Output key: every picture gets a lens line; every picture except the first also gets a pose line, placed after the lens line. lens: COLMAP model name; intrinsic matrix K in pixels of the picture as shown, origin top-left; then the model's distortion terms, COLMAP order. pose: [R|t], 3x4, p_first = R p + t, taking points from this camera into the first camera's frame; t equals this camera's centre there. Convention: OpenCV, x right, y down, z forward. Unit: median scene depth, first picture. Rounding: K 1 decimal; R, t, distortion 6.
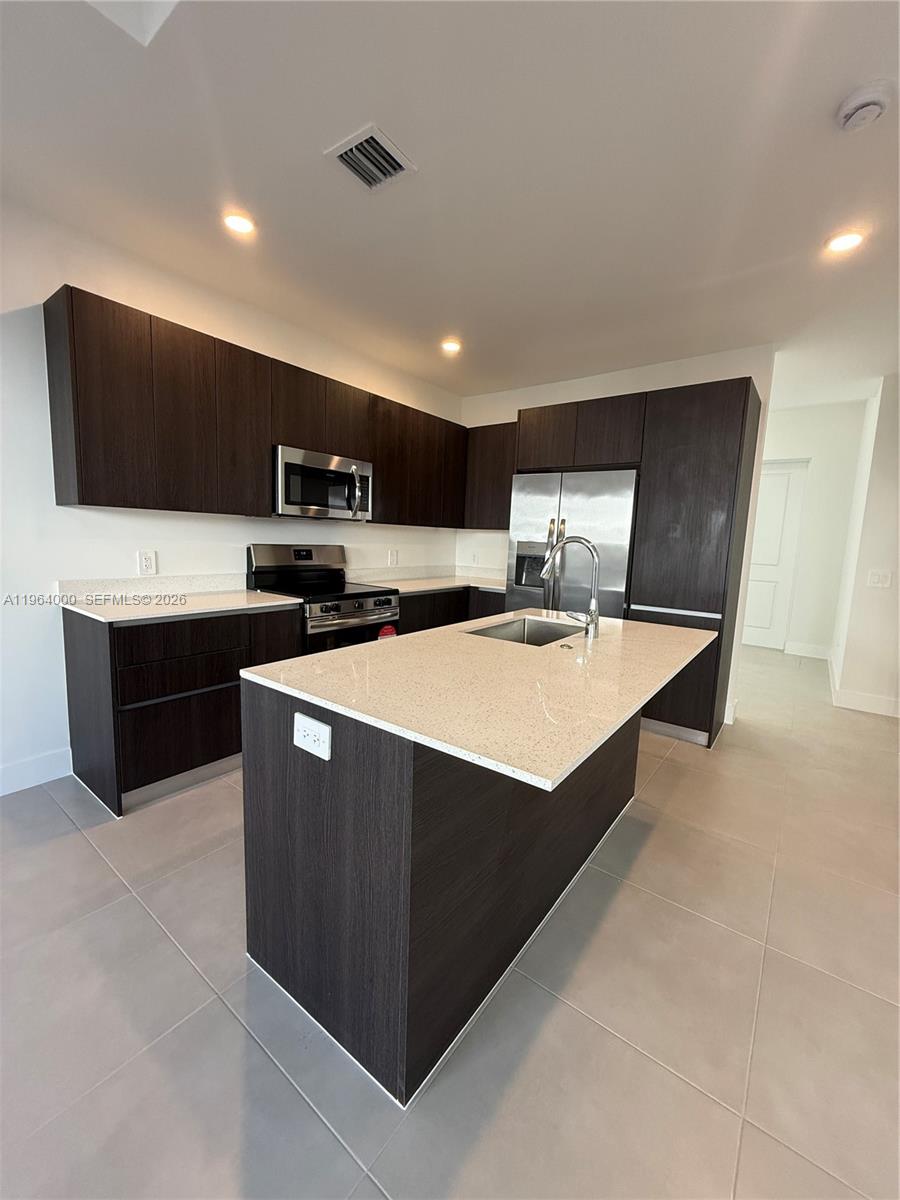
lens RADIAL K [[476.9, 0, 451.0], [0, 476.9, 597.4], [0, 0, 1]] dist [-0.000190, -0.000009]
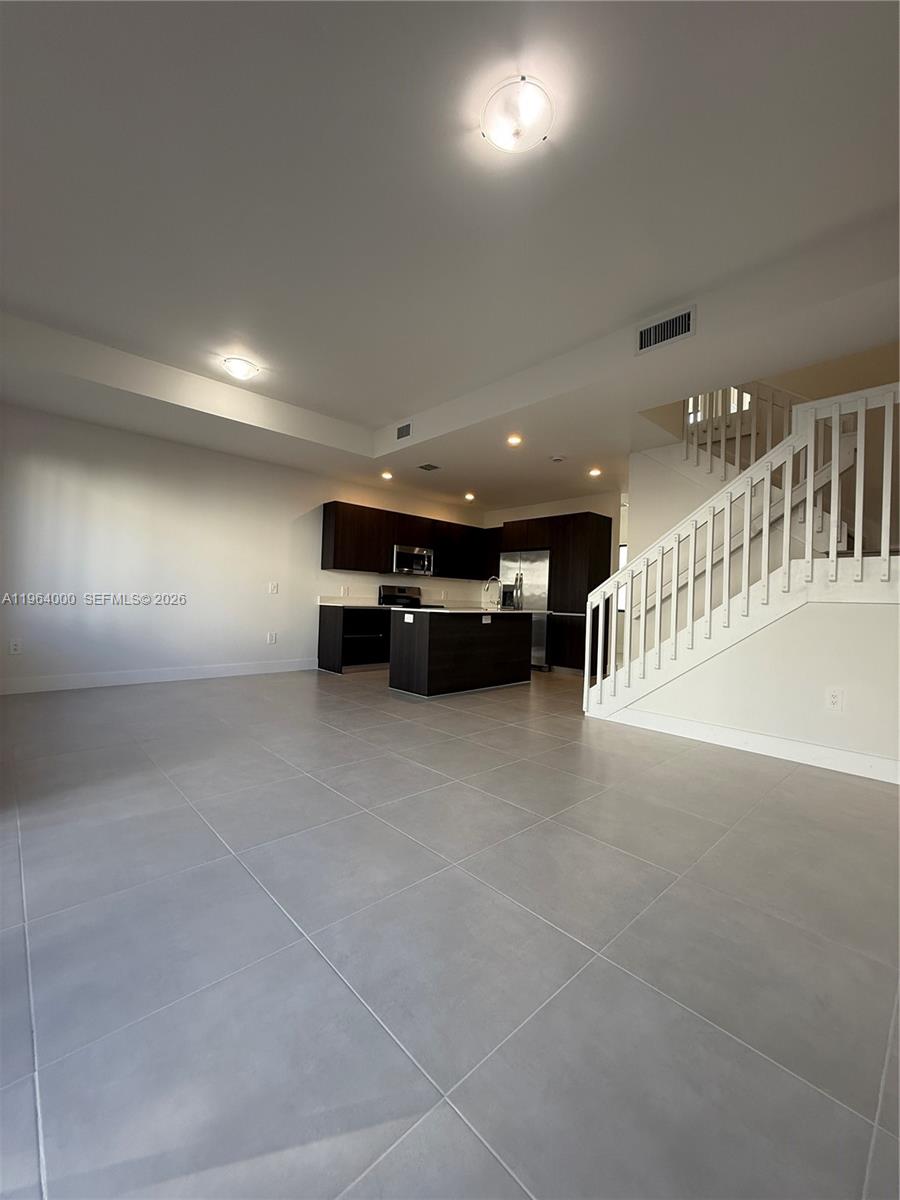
lens RADIAL K [[478.6, 0, 450.0], [0, 478.6, 600.0], [0, 0, 1]] dist [0.001466, -0.000002]
pose [[0.985748, -0.005942, -0.168121, 0.300565], [-0.016225, 0.991358, -0.130175, 0.251273], [0.167442, 0.131047, 0.977133, -1.191449]]
